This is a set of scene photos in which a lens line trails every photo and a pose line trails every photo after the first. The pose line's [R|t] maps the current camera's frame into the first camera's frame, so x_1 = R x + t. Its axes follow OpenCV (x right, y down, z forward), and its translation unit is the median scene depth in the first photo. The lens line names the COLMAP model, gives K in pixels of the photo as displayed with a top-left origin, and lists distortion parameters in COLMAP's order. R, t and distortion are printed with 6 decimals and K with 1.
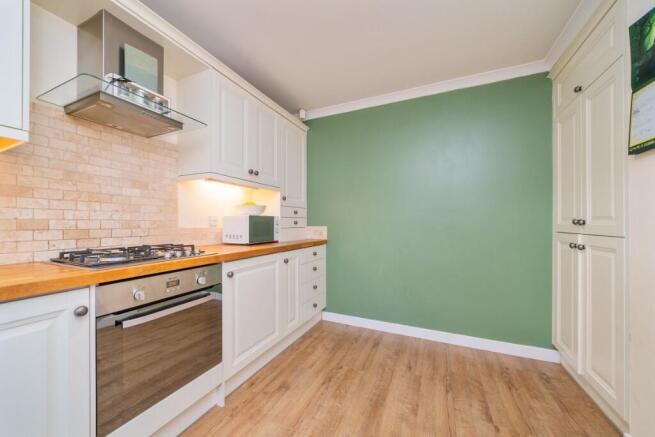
lens RADIAL K [[249.1, 0, 323.9], [0, 249.1, 222.3], [0, 0, 1]] dist [-0.002457, -0.000176]
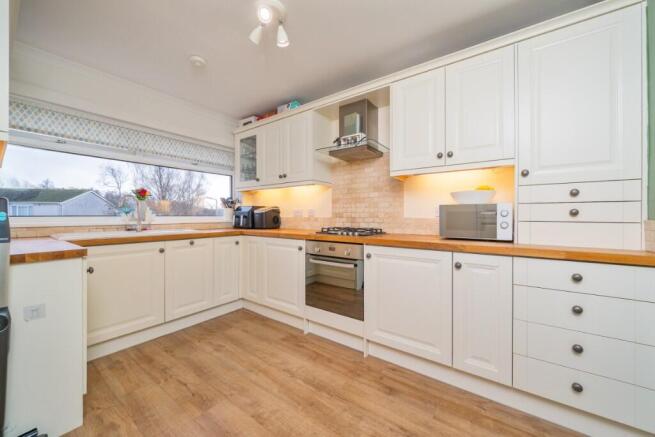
lens RADIAL K [[249.1, 0, 325.9], [0, 249.1, 215.7], [0, 0, 1]] dist [-0.002457, -0.000176]
pose [[-0.211693, 0.003750, -0.977329, 0.864855], [0.003608, 0.999989, 0.003056, 0.007314], [0.977330, -0.002880, -0.211704, 1.048831]]
